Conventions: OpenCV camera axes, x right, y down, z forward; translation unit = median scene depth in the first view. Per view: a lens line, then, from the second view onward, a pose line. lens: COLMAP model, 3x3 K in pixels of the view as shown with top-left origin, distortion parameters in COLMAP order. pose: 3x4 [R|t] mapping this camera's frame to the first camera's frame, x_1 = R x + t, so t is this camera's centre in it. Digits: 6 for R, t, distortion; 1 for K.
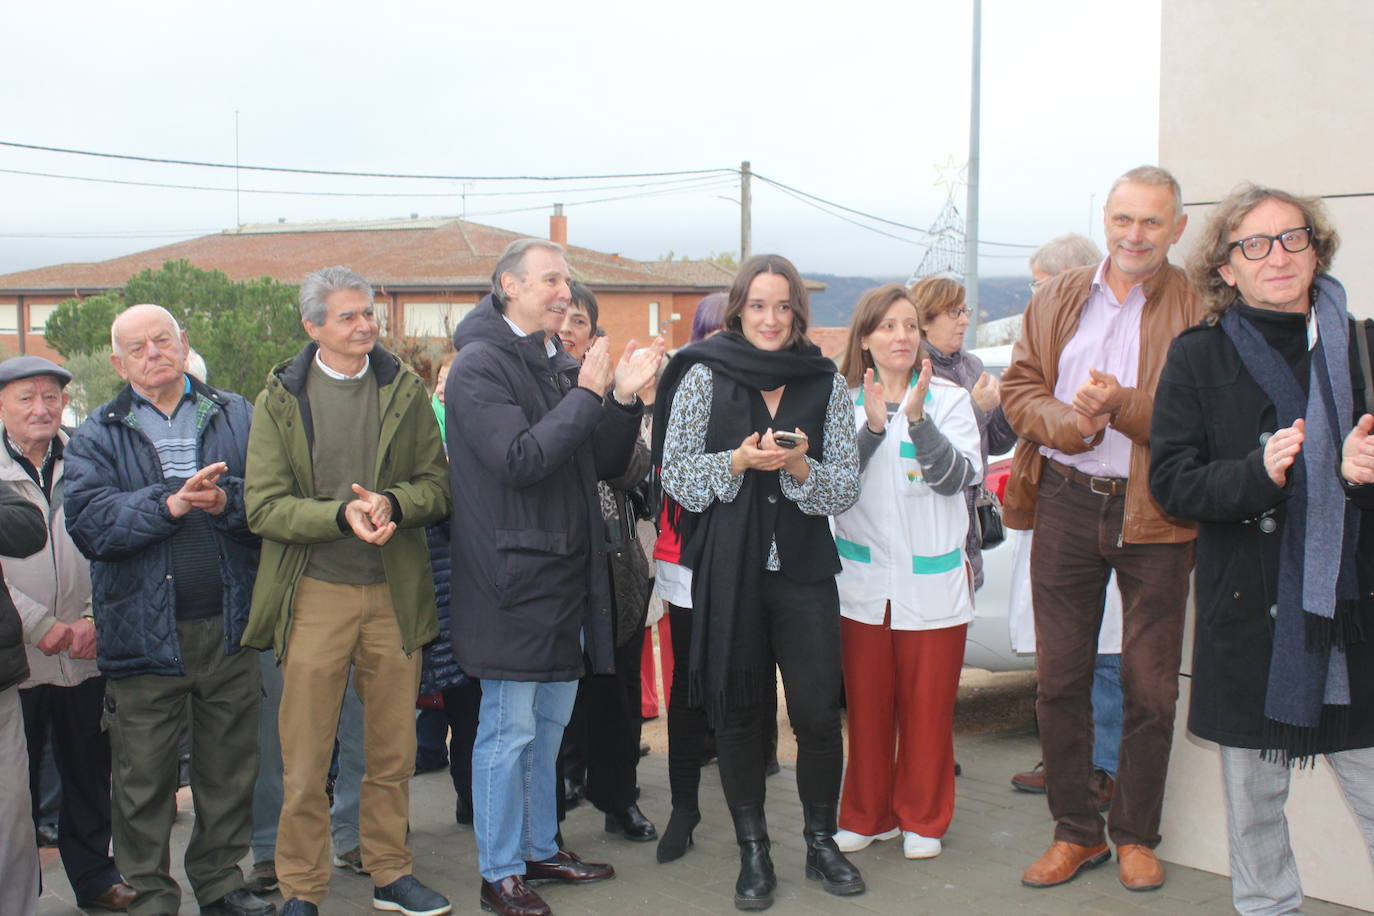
lens RADIAL K [[1734.5, 0, 687.0], [0, 1734.5, 458.0], [0, 0, 1]] dist [-0.052034, 0.005421]
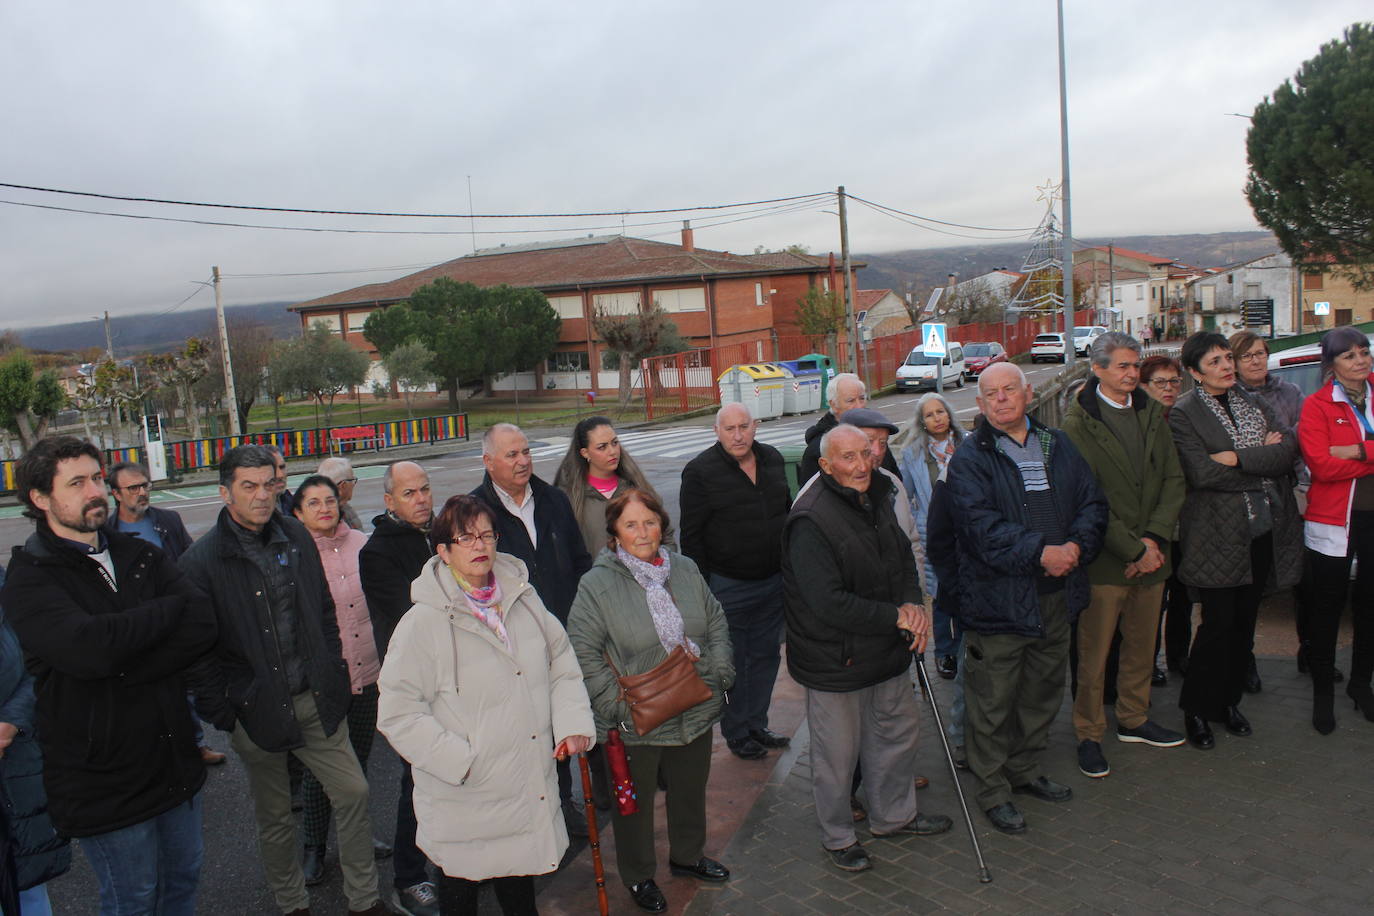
lens RADIAL K [[1148.9, 0, 681.8], [0, 1148.9, 457.3], [0, 0, 1]] dist [-0.163409, 0.146152]
pose [[0.996136, -0.060090, -0.064056, -0.031207], [0.064056, 0.996032, 0.061776, -0.005346], [0.060090, -0.065641, 0.996032, 0.005322]]
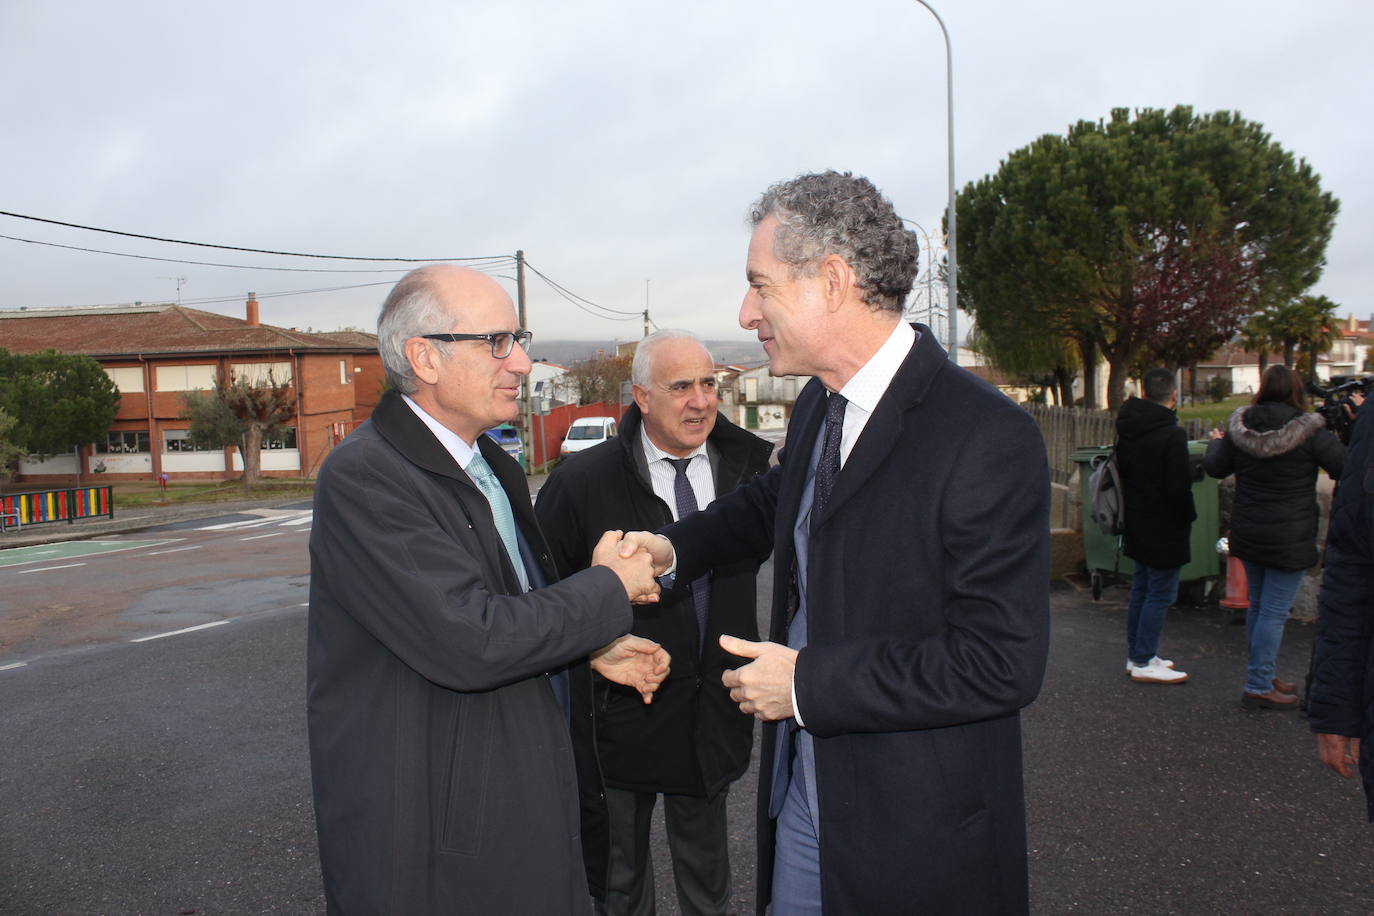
lens RADIAL K [[1143.3, 0, 681.2], [0, 1143.3, 451.7], [0, 0, 1]] dist [-0.172994, 0.171917]
pose [[0.921740, -0.055875, 0.383762, -0.122756], [0.060605, 0.998162, -0.000234, 0.000993], [-0.383044, 0.023474, 0.923432, 0.054959]]
